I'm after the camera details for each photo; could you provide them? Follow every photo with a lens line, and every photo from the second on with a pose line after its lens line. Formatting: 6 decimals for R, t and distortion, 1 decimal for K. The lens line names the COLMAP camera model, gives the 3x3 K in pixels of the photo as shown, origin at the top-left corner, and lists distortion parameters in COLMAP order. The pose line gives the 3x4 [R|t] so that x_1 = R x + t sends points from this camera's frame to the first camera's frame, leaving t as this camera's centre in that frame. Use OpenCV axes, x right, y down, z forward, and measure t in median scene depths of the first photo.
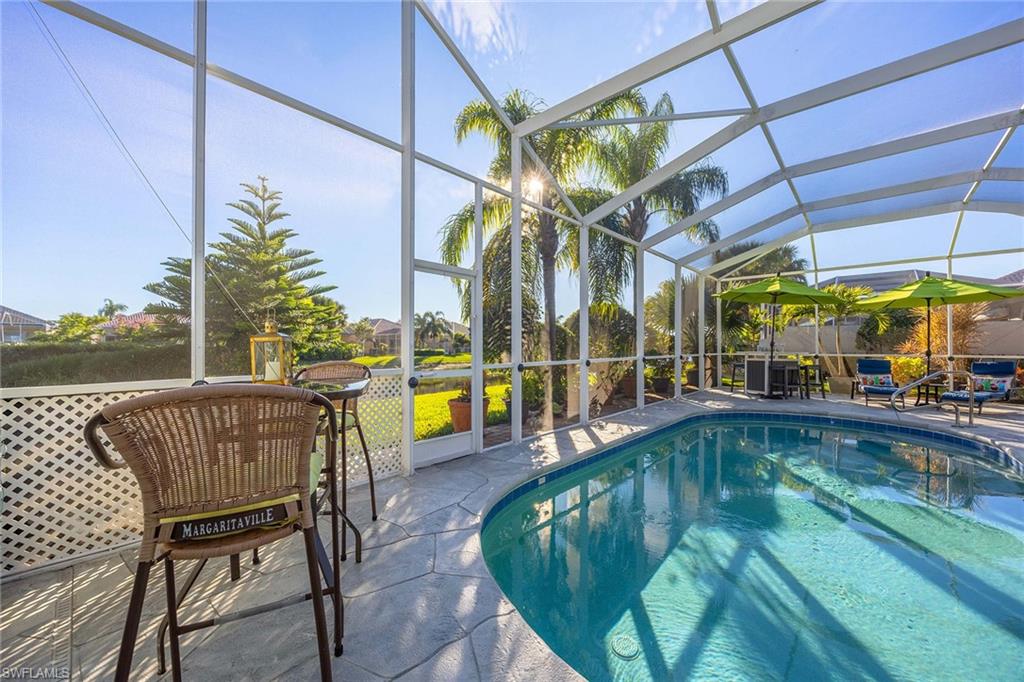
lens RADIAL K [[394.3, 0, 512.2], [0, 394.3, 346.6], [0, 0, 1]] dist [-0.002304, -0.000553]
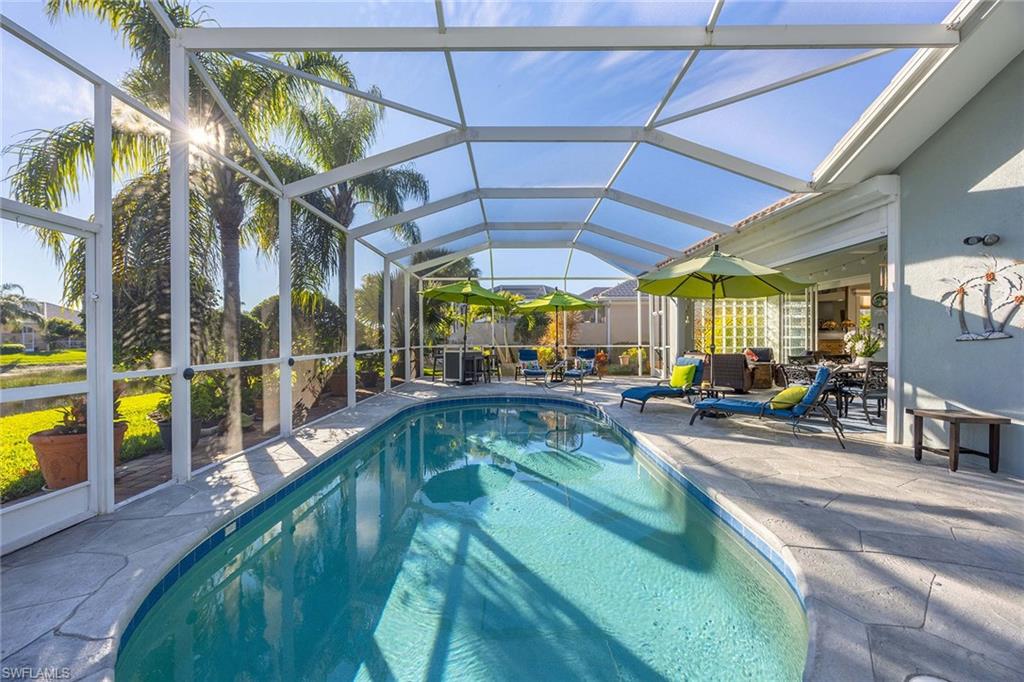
lens RADIAL K [[388.8, 0, 508.2], [0, 388.8, 339.7], [0, 0, 1]] dist [-0.000404, -0.000023]
pose [[0.749045, -0.004212, 0.662506, -0.007651], [0.002501, 0.999991, 0.003530, -0.005642], [-0.662515, -0.000987, 0.749048, 0.062498]]
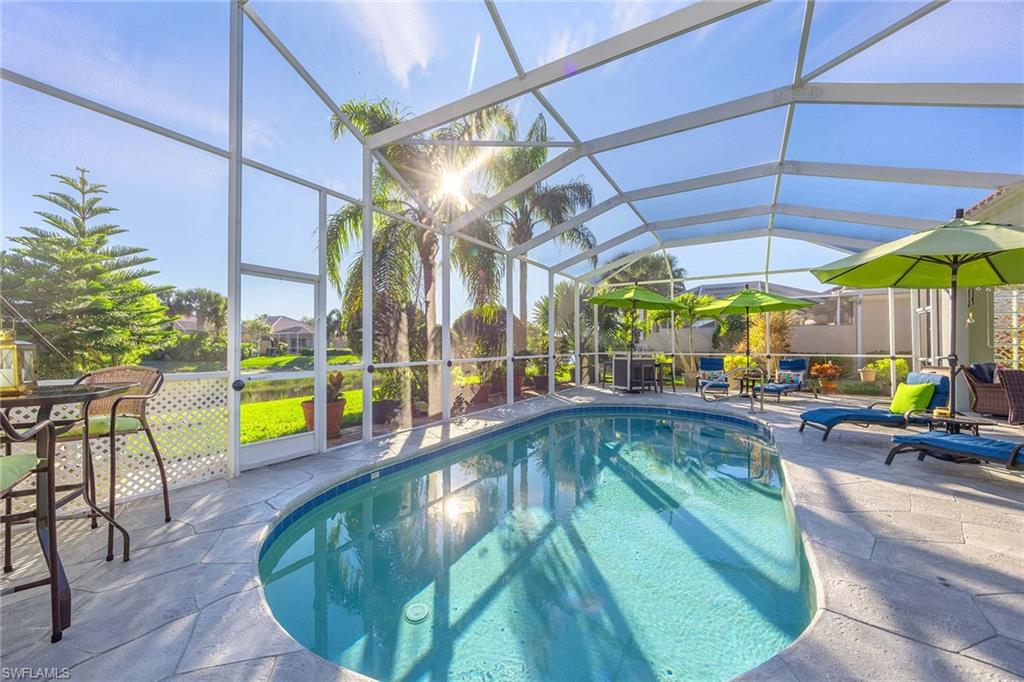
lens RADIAL K [[394.8, 0, 502.7], [0, 394.8, 341.6], [0, 0, 1]] dist [-0.001815, -0.000271]
pose [[0.984589, 0.000904, 0.174884, 0.116884], [0.000836, 0.999951, -0.009872, -0.005115], [-0.174884, 0.009866, 0.984540, -0.057780]]
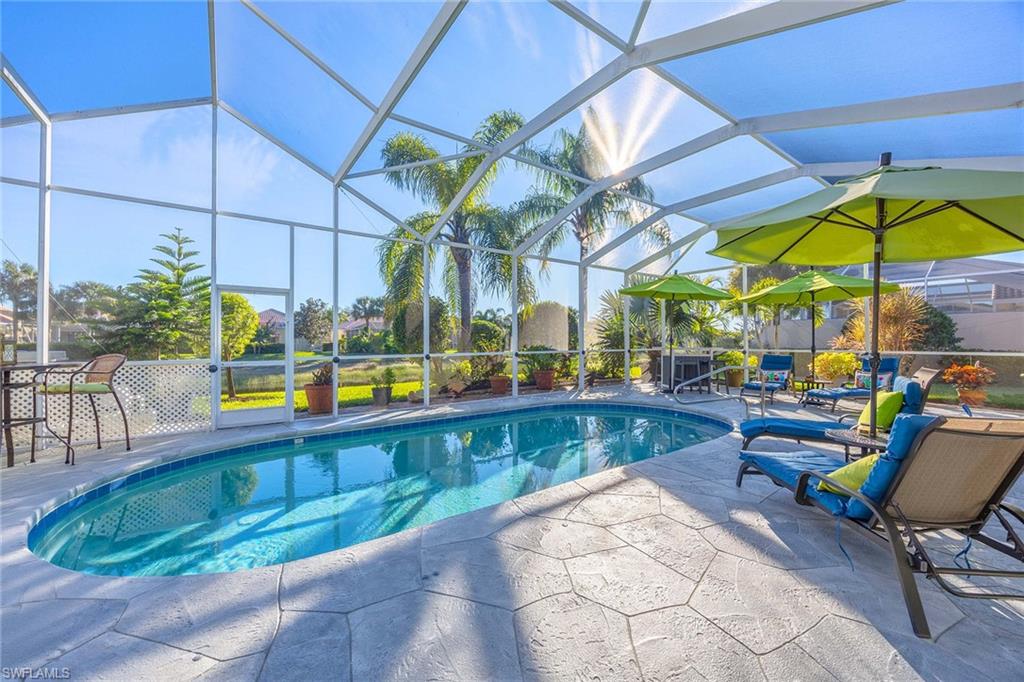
lens RADIAL K [[389.1, 0, 517.8], [0, 389.1, 338.2], [0, 0, 1]] dist [0.000161, 0.000013]
pose [[0.978033, -0.004896, -0.208391, 0.574311], [0.003397, 0.999966, -0.007547, -0.004637], [0.208420, 0.006674, 0.978017, -0.094831]]
